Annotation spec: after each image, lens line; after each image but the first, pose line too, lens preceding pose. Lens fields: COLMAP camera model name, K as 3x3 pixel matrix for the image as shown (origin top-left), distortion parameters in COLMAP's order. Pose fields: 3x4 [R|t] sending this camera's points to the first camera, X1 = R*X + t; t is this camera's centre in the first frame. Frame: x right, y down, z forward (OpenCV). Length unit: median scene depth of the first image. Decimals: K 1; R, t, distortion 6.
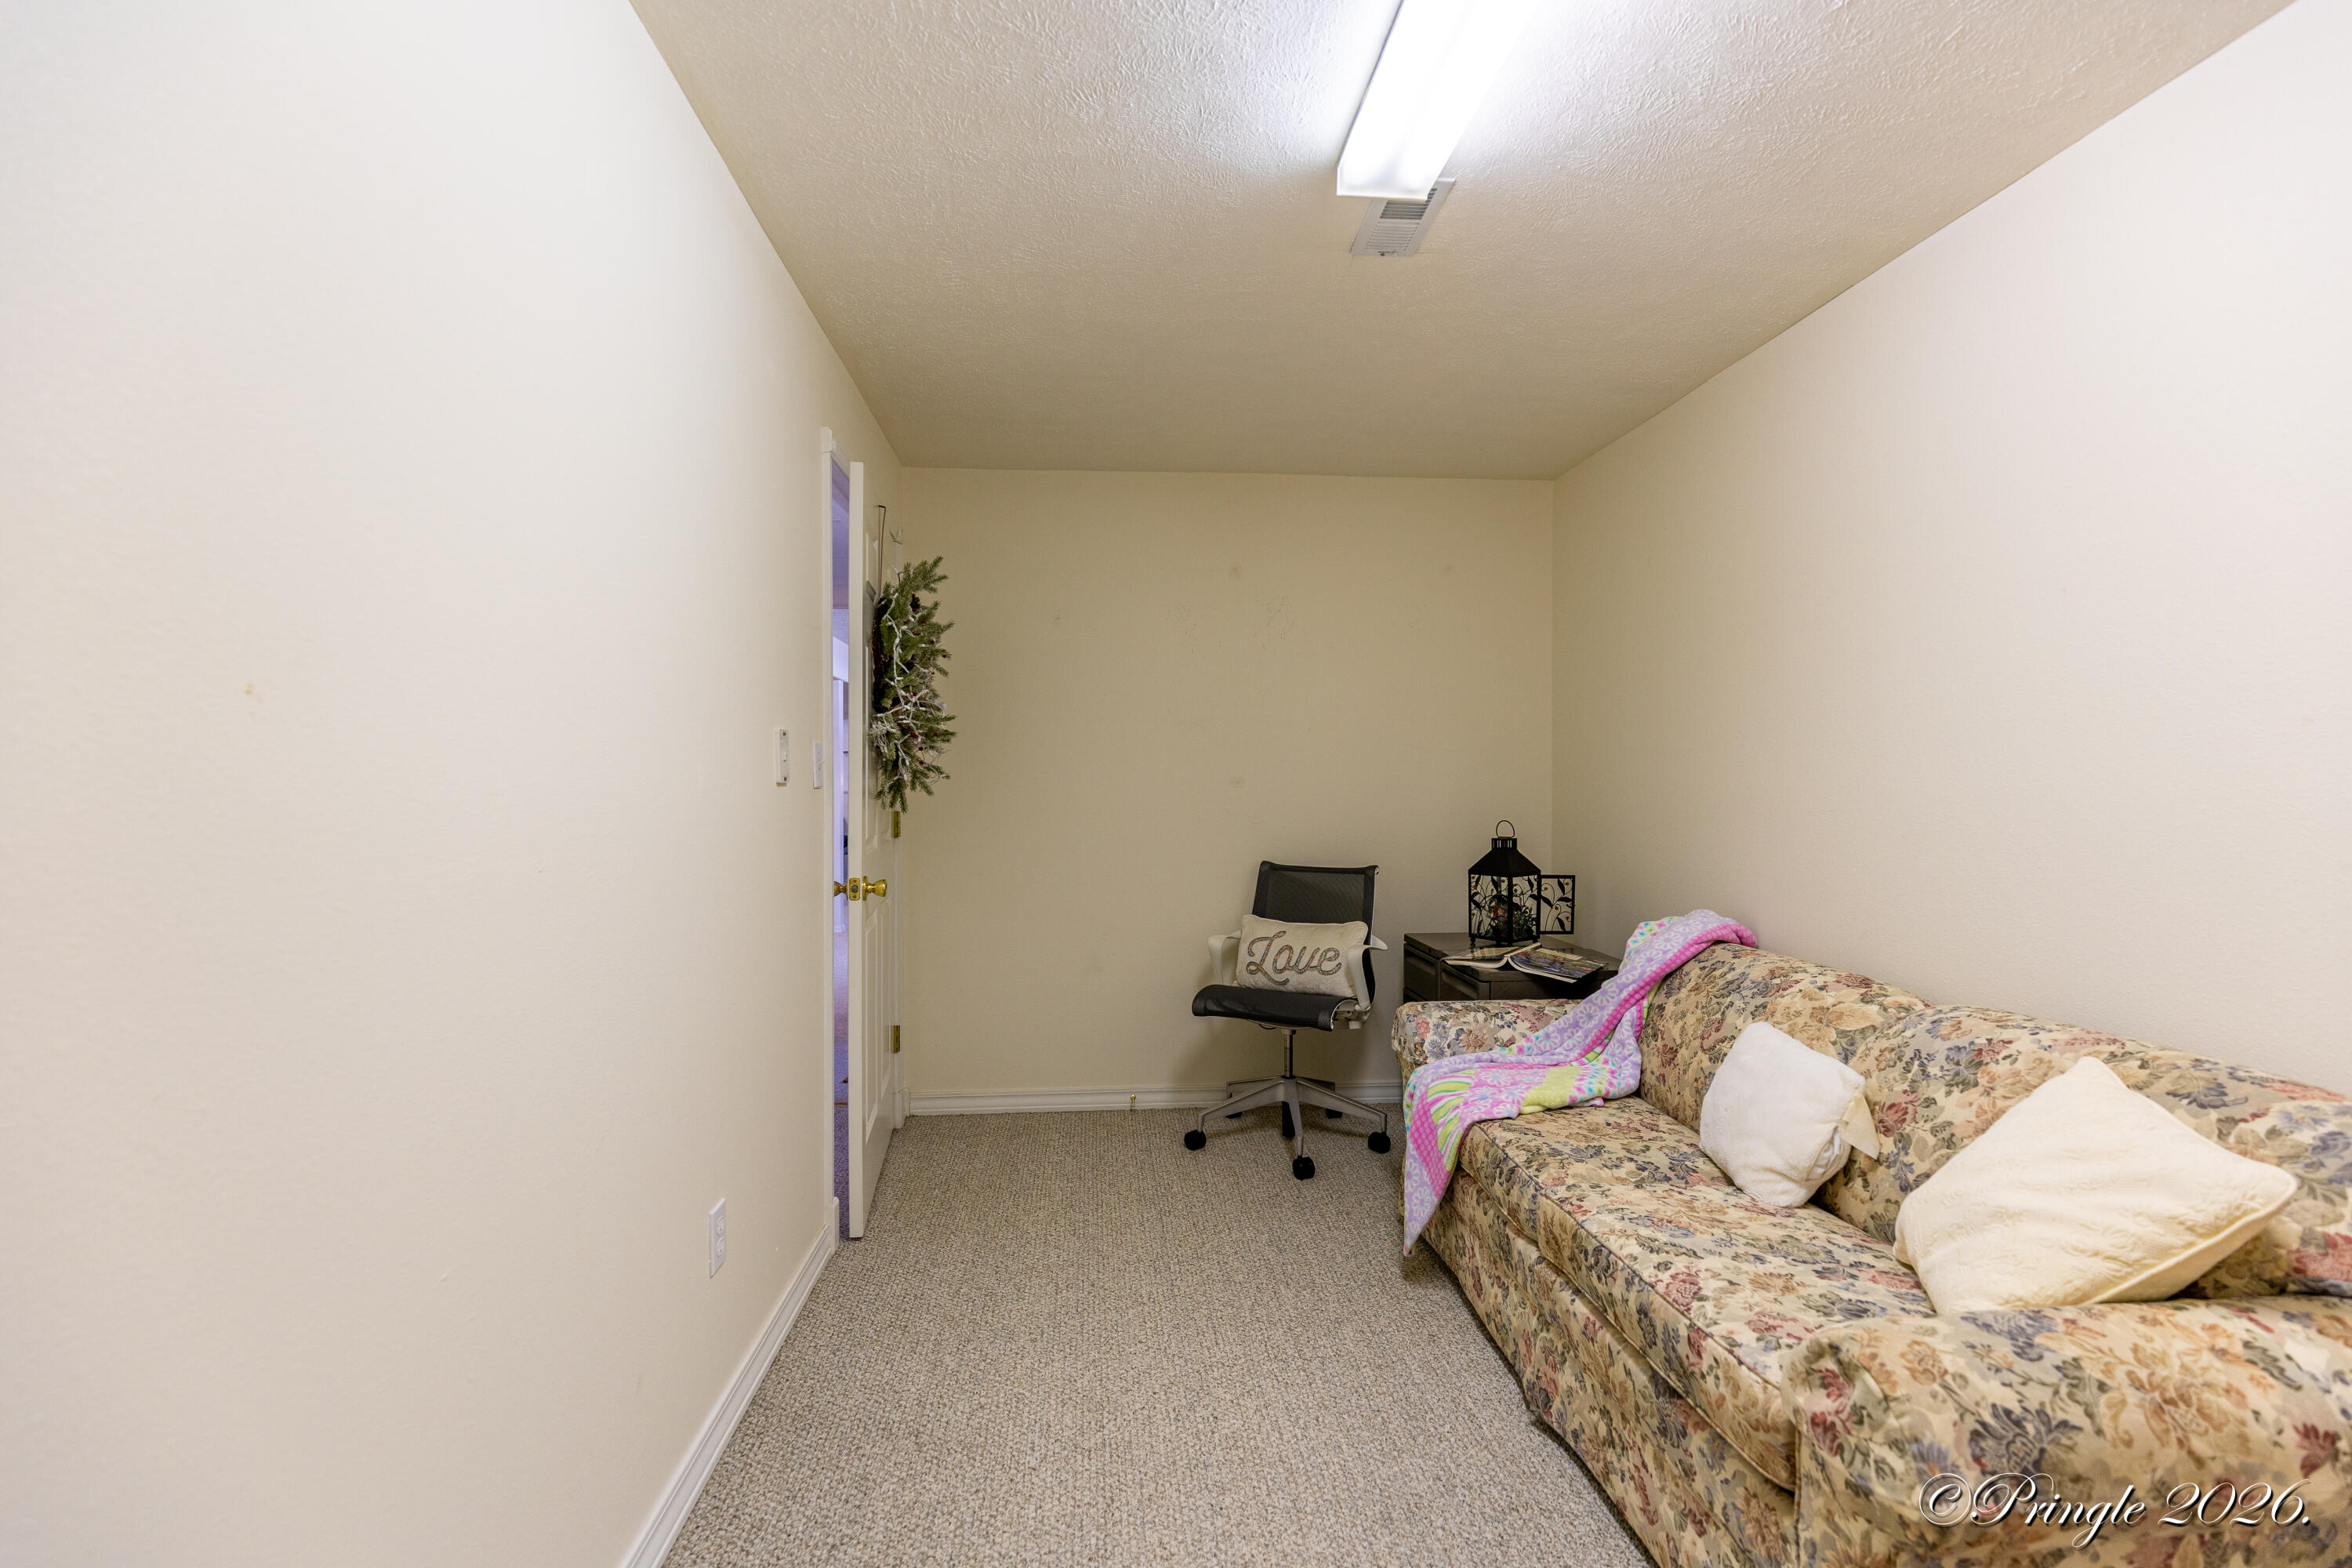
lens RADIAL K [[1060.0, 0, 1176.0], [0, 1060.0, 784.0], [0, 0, 1]] dist [0.000914, -0.000473]
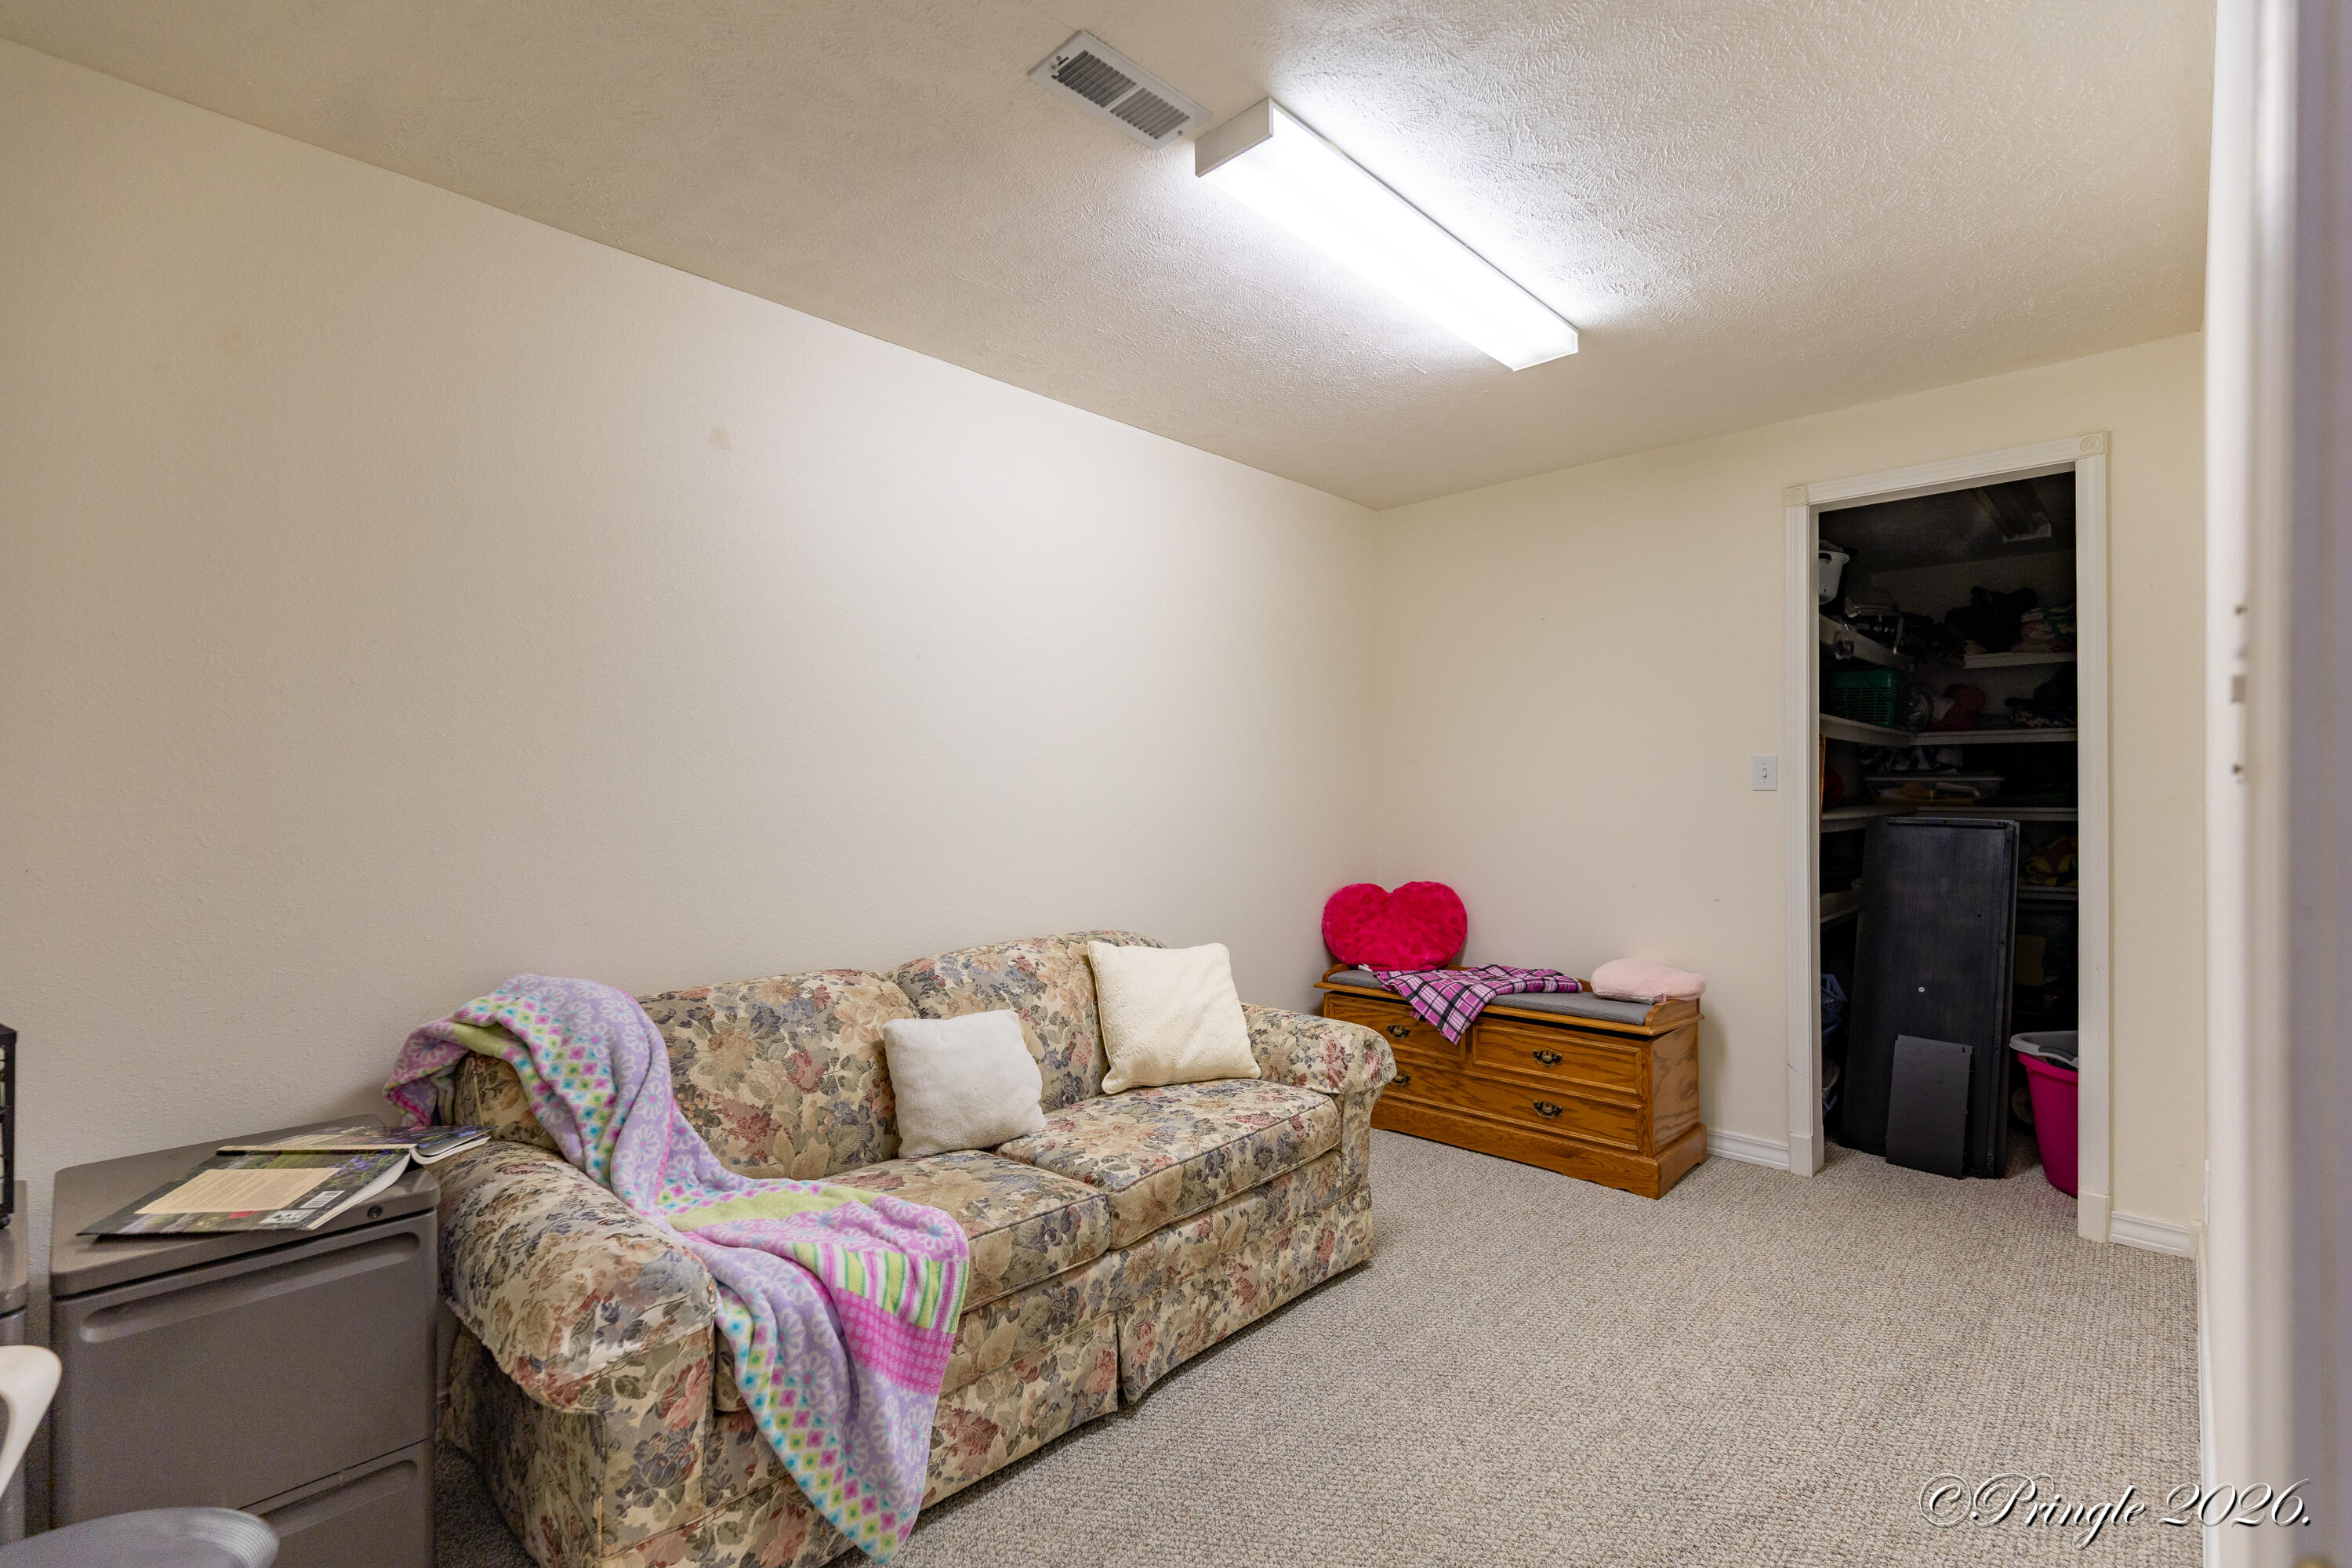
lens RADIAL K [[1060.0, 0, 1176.0], [0, 1060.0, 784.0], [0, 0, 1]] dist [0.000914, -0.000473]
pose [[-0.680829, 0.002835, 0.732437, -0.502206], [0.000640, 0.999994, -0.003277, -0.006025], [-0.732442, -0.001762, -0.680827, 1.872647]]
